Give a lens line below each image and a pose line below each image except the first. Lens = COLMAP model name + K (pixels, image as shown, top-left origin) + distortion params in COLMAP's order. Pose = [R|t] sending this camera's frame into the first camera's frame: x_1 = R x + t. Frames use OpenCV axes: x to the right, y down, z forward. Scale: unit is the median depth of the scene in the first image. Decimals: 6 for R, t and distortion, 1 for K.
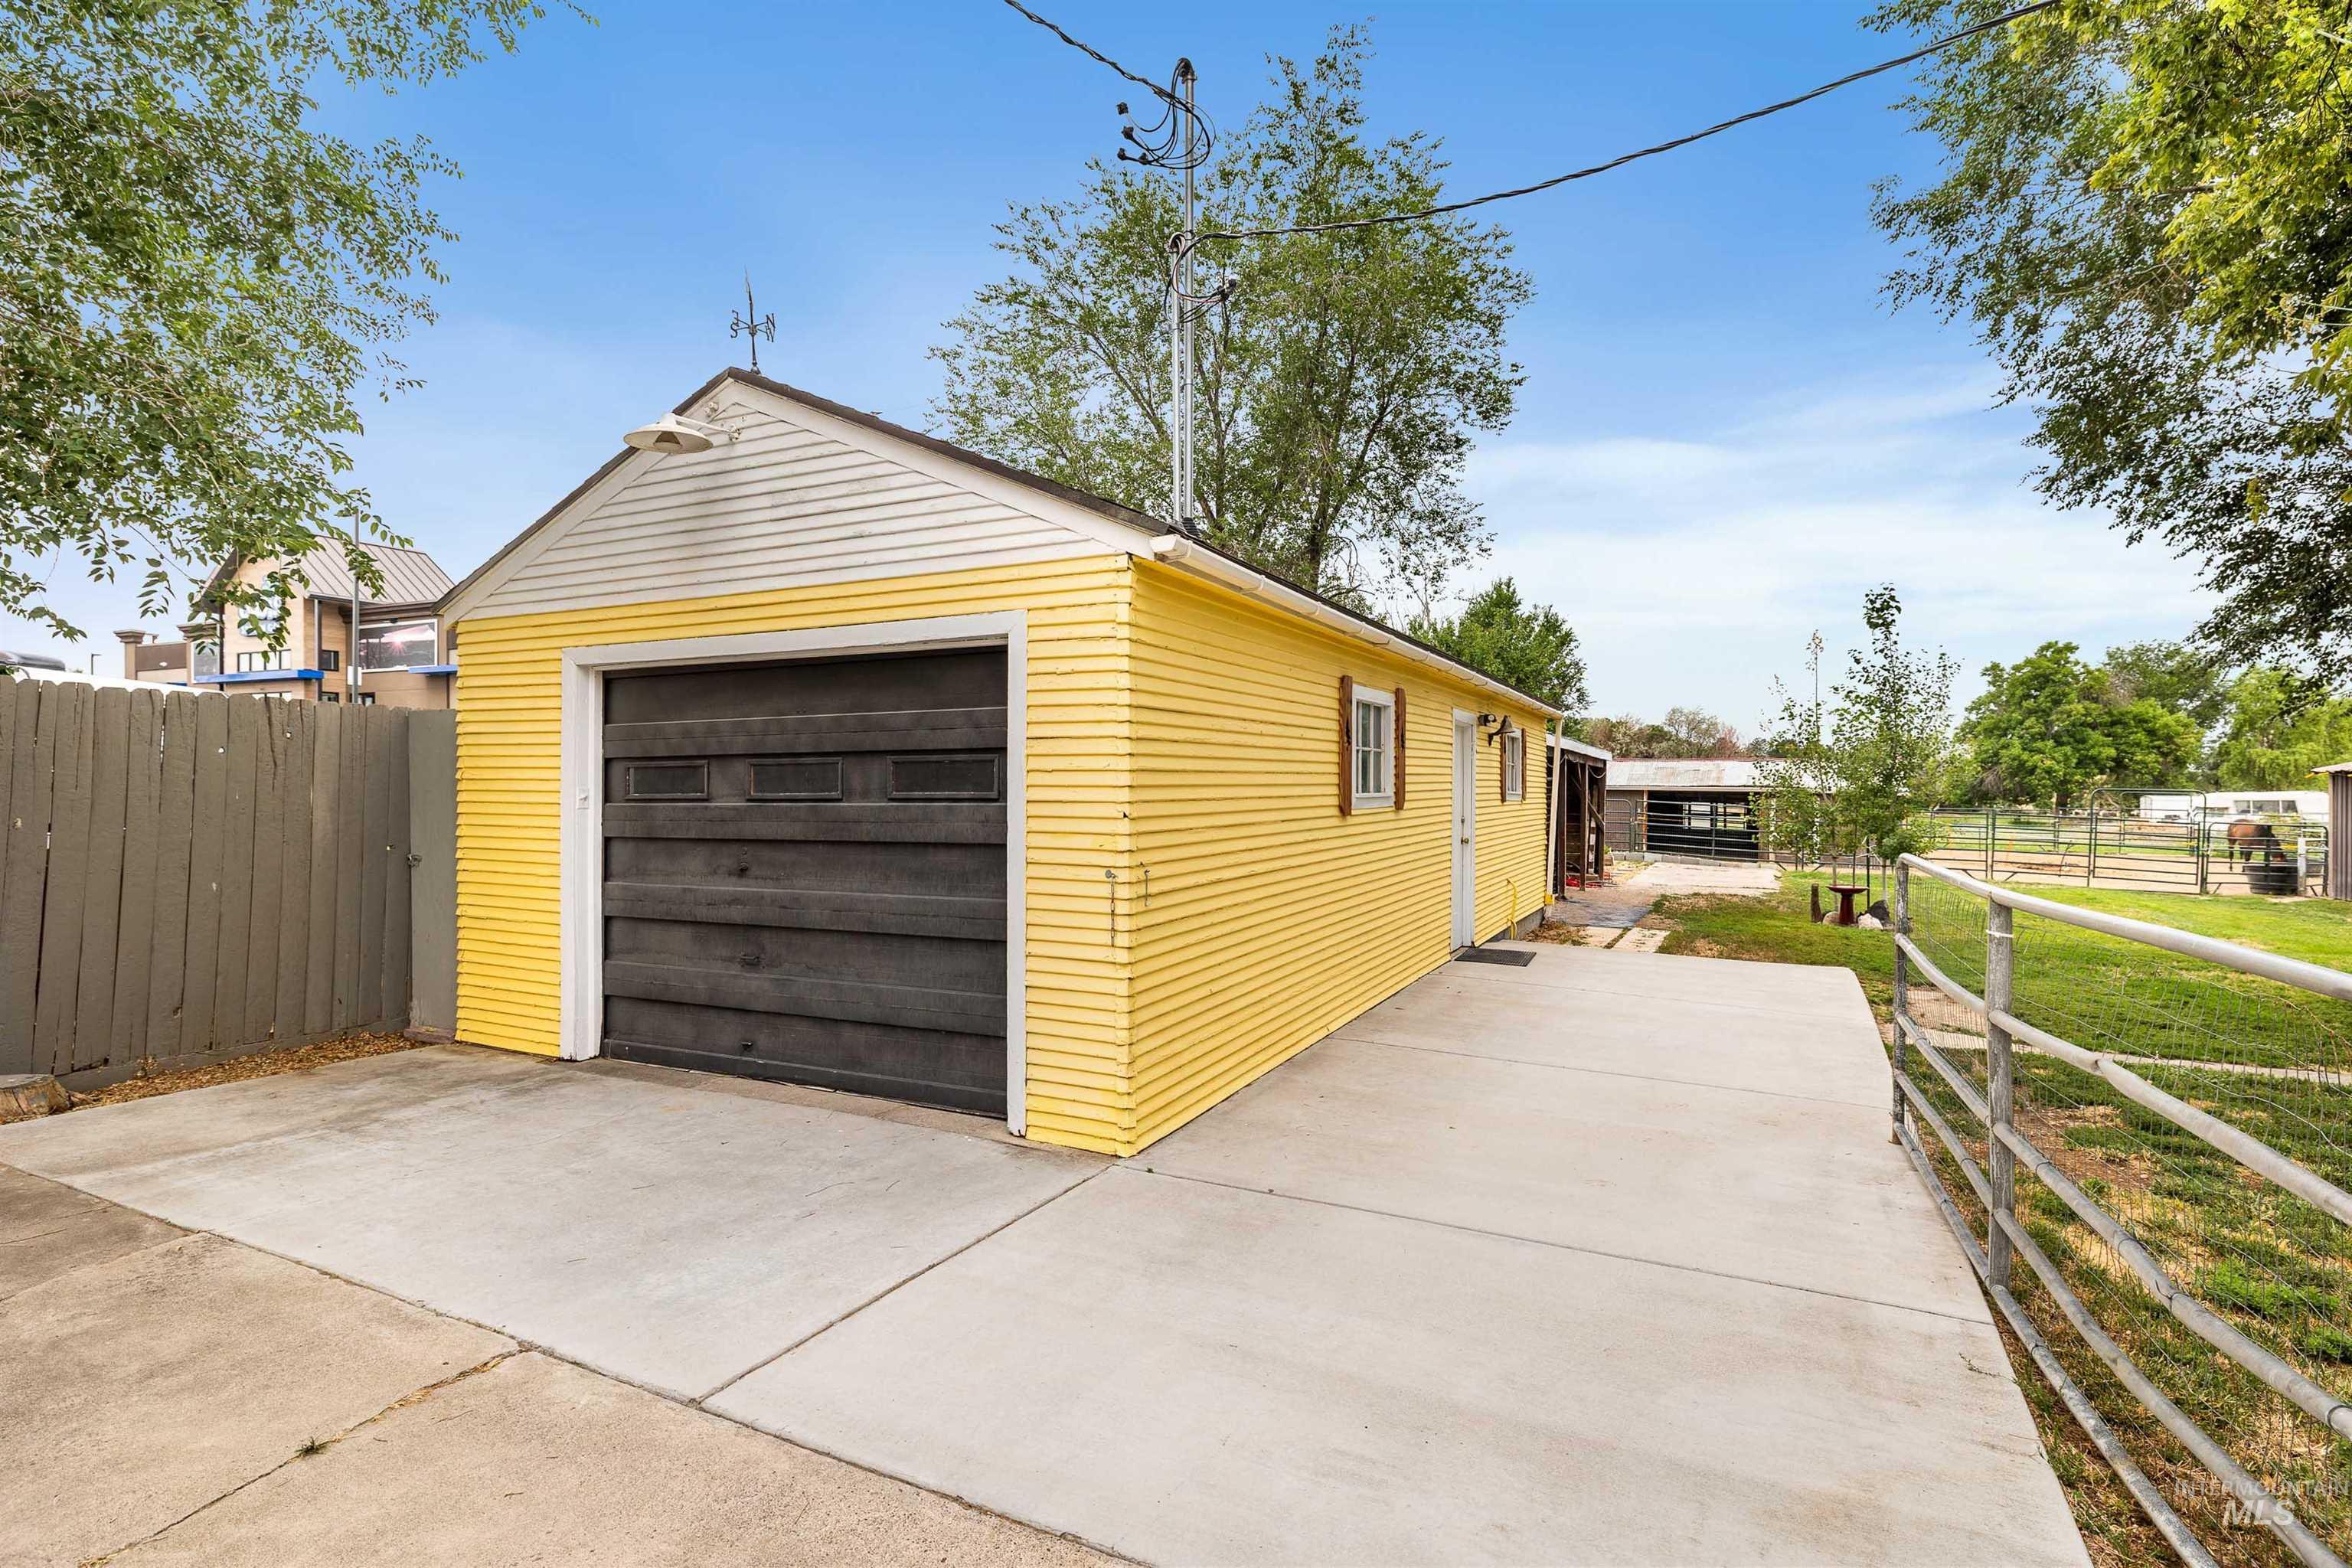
lens RADIAL K [[1162.8, 0, 1177.4], [0, 1162.8, 779.5], [0, 0, 1]] dist [-0.009095, 0.000122]
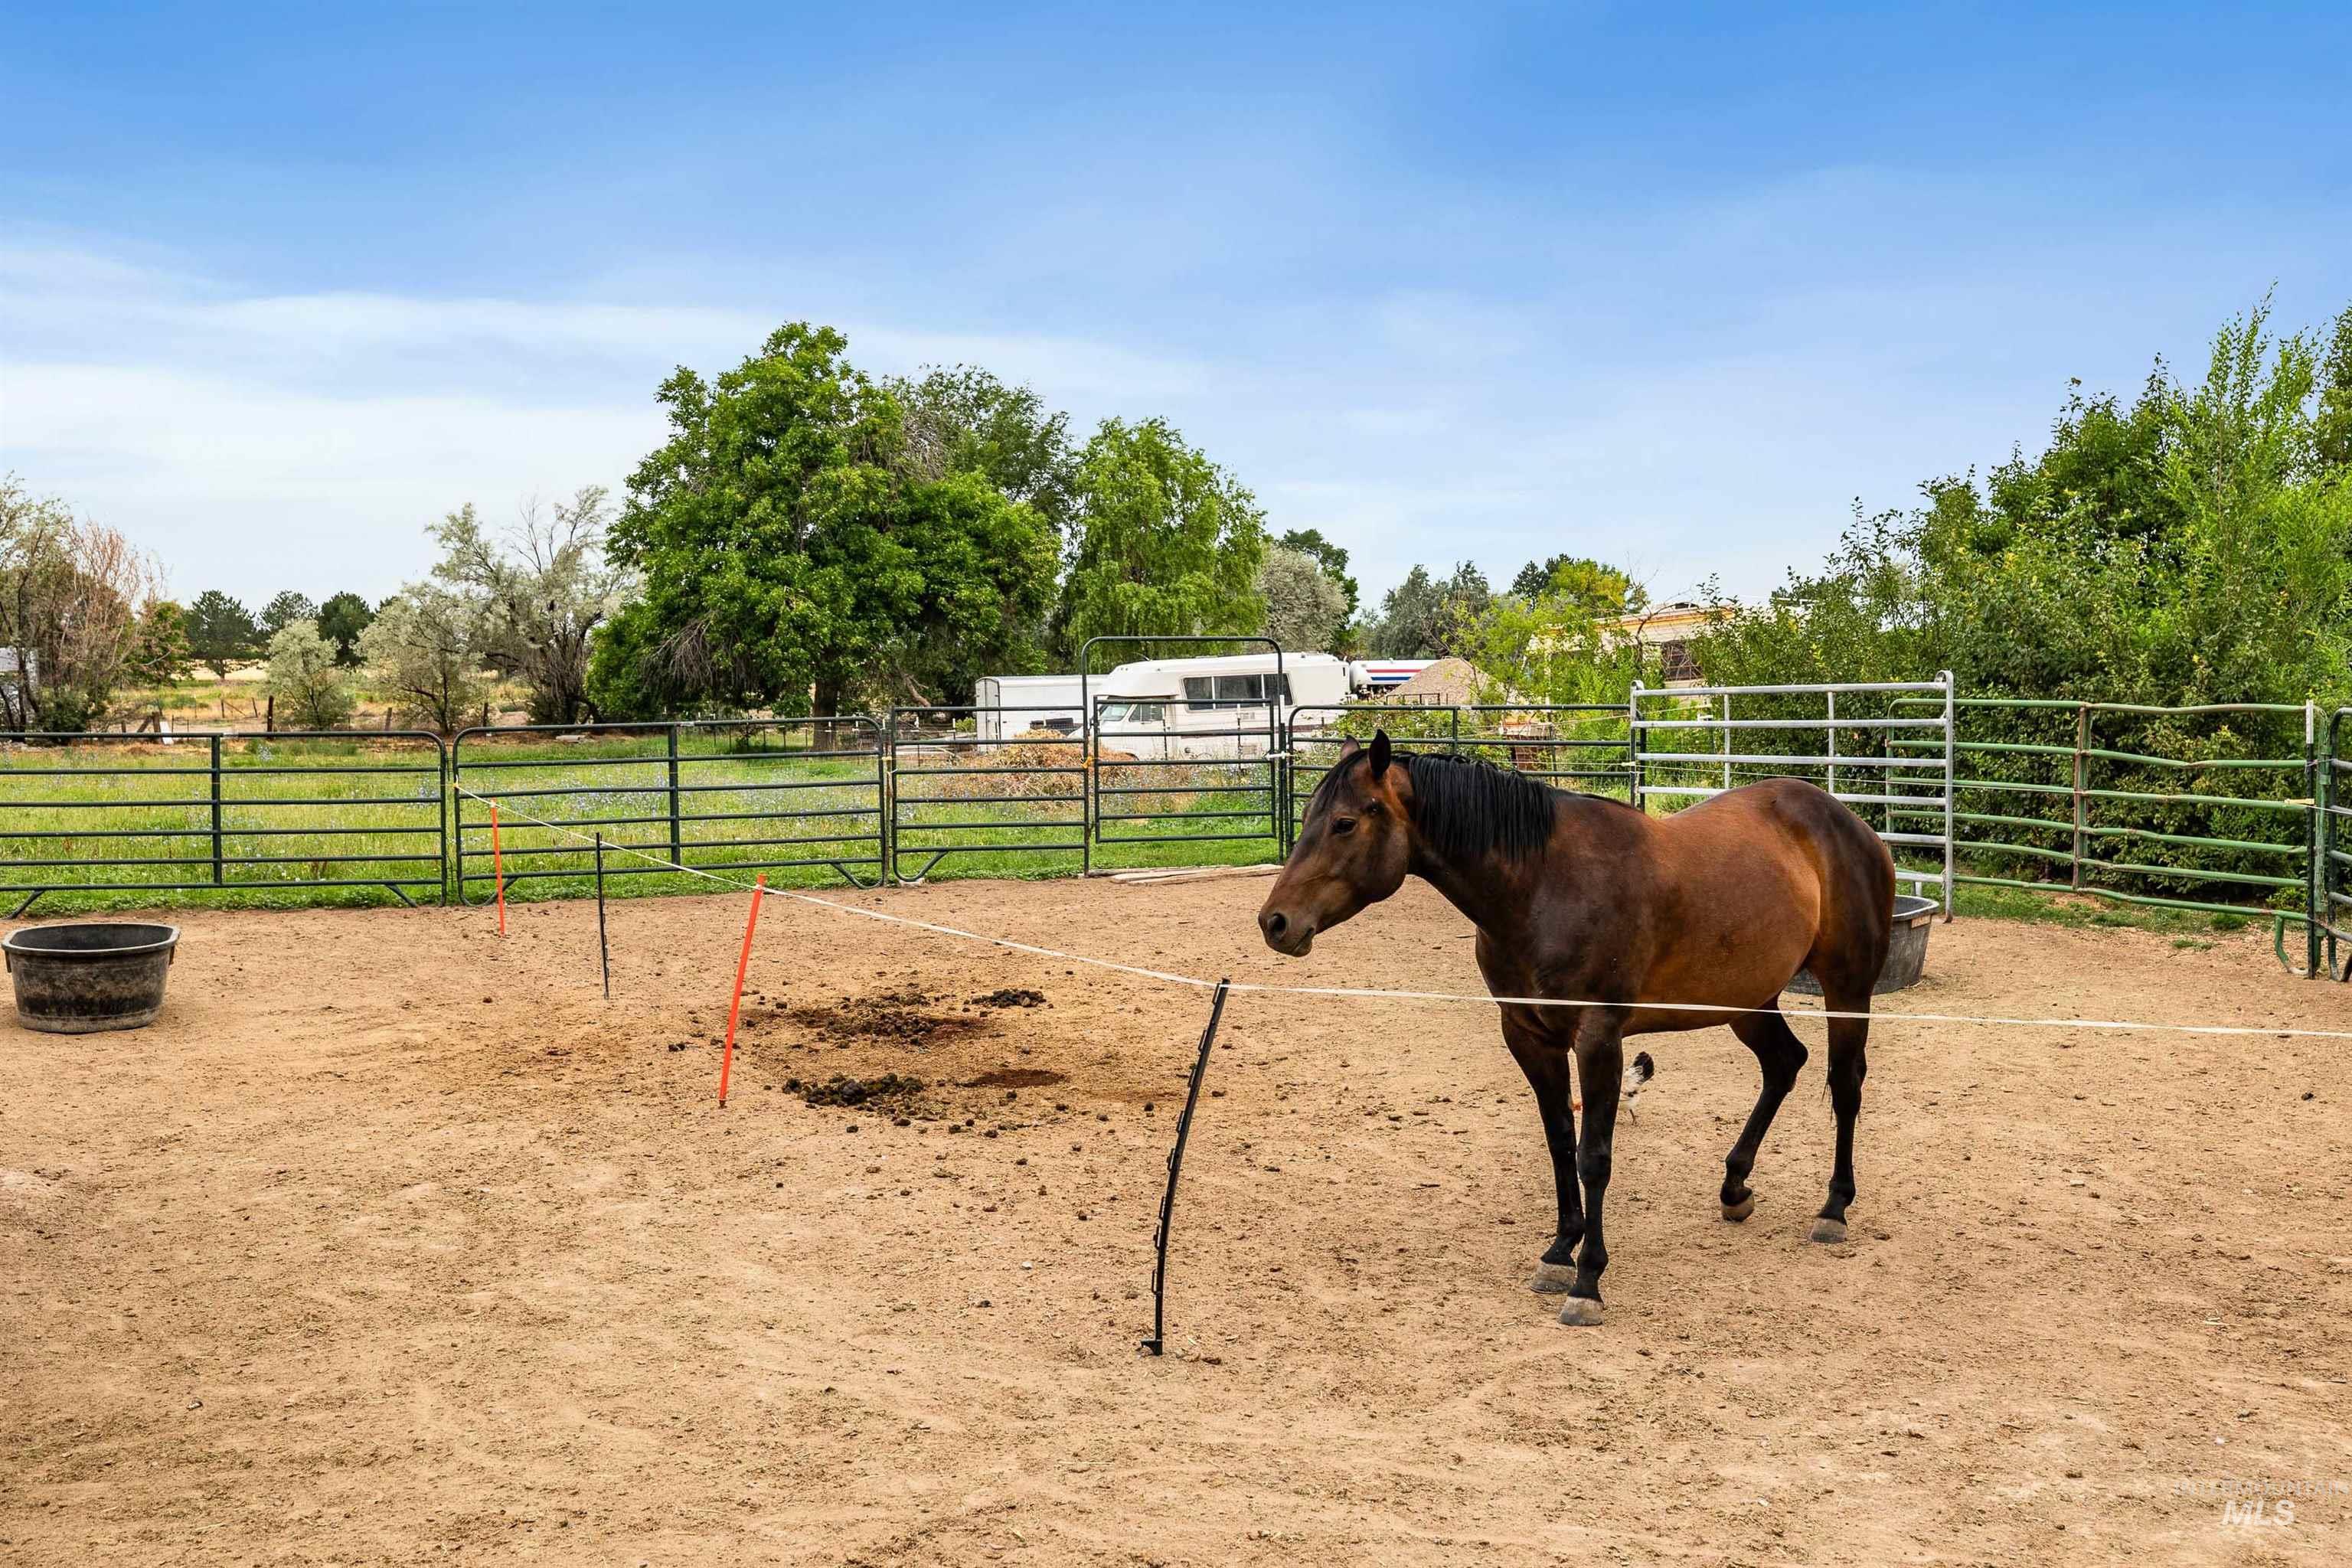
lens RADIAL K [[2356.6, 0, 1177.7], [0, 2356.6, 779.7], [0, 0, 1]] dist [0.001182, 0.000000]
pose [[0.685721, -0.055907, 0.725714, 0.218023], [0.026353, 0.998299, 0.052005, 0.007328], [-0.727387, -0.016536, 0.686028, 0.305840]]
